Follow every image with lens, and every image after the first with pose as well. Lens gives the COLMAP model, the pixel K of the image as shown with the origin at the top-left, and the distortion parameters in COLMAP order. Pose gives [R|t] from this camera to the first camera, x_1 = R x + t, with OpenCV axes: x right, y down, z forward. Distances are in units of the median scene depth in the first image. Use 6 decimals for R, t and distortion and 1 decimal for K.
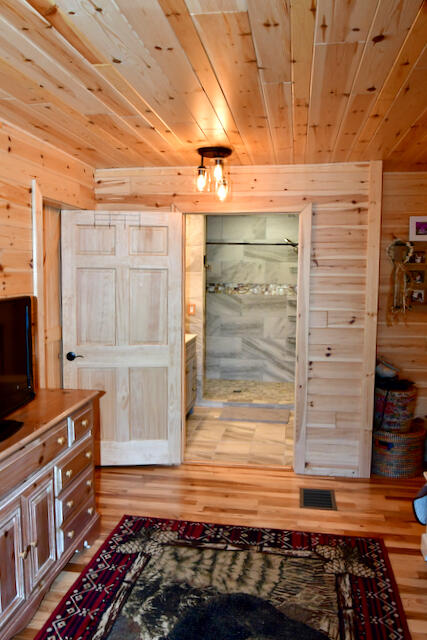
lens RADIAL K [[523.8, 0, 211.9], [0, 523.8, 315.2], [0, 0, 1]] dist [-0.013181, -0.025313]
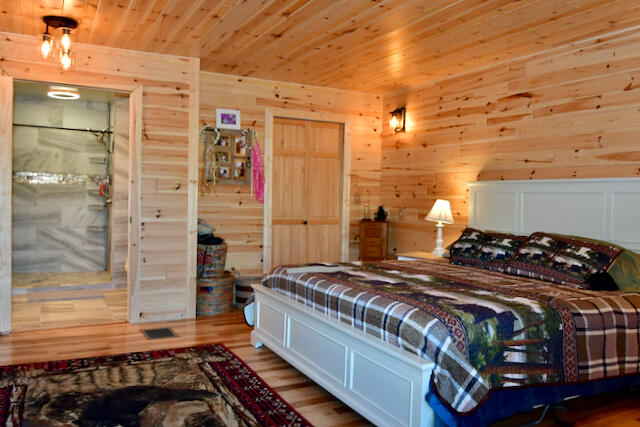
lens RADIAL K [[523.8, 0, 318.5], [0, 523.8, 215.3], [0, 0, 1]] dist [-0.013181, -0.025313]
pose [[0.797568, -0.006276, 0.603197, -0.197338], [0.032727, 0.998923, -0.032880, 0.124883], [-0.602341, 0.045965, 0.796915, -0.142422]]
